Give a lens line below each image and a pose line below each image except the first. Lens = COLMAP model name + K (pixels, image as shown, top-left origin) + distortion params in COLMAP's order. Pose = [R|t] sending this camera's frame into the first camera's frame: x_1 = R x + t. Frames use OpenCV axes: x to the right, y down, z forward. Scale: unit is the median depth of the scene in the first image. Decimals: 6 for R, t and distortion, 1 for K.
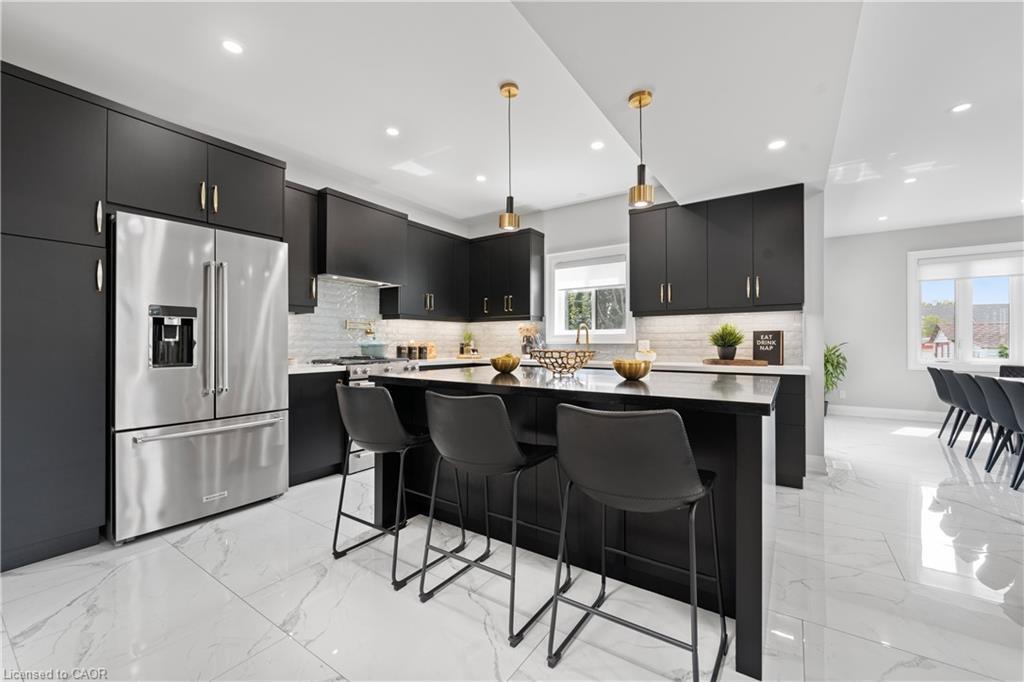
lens RADIAL K [[419.2, 0, 511.1], [0, 419.2, 339.1], [0, 0, 1]] dist [-0.001659, -0.000412]
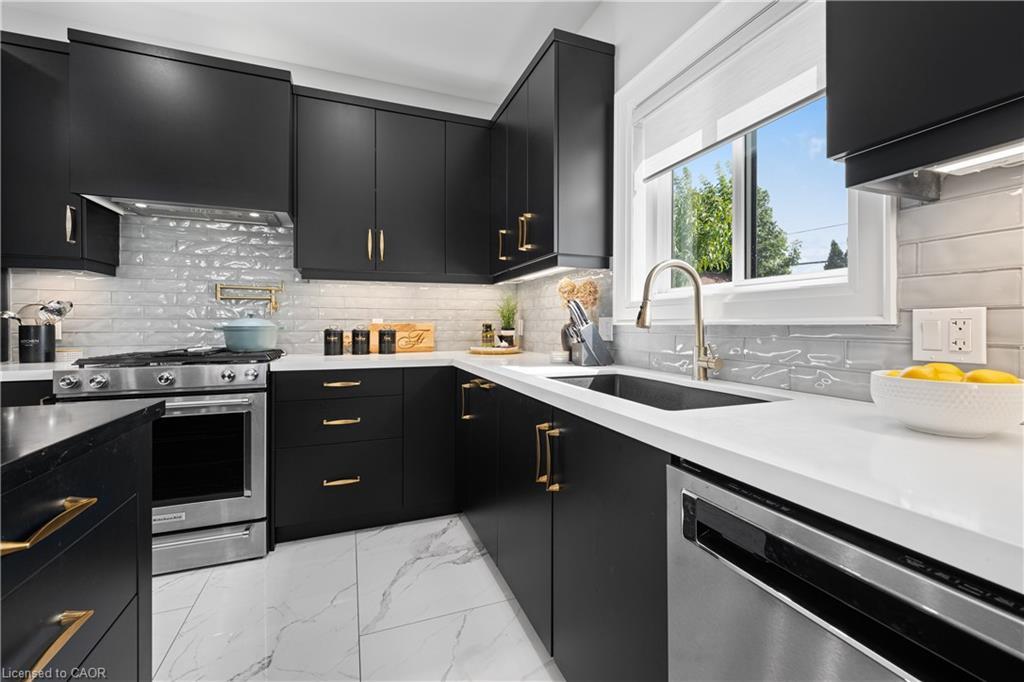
lens RADIAL K [[419.2, 0, 510.9], [0, 419.2, 331.4], [0, 0, 1]] dist [-0.001659, -0.000412]
pose [[0.812658, 0.008783, -0.582675, 0.247987], [0.007072, 0.999664, 0.024932, 0.007196], [0.582698, -0.024382, 0.812323, 0.668567]]
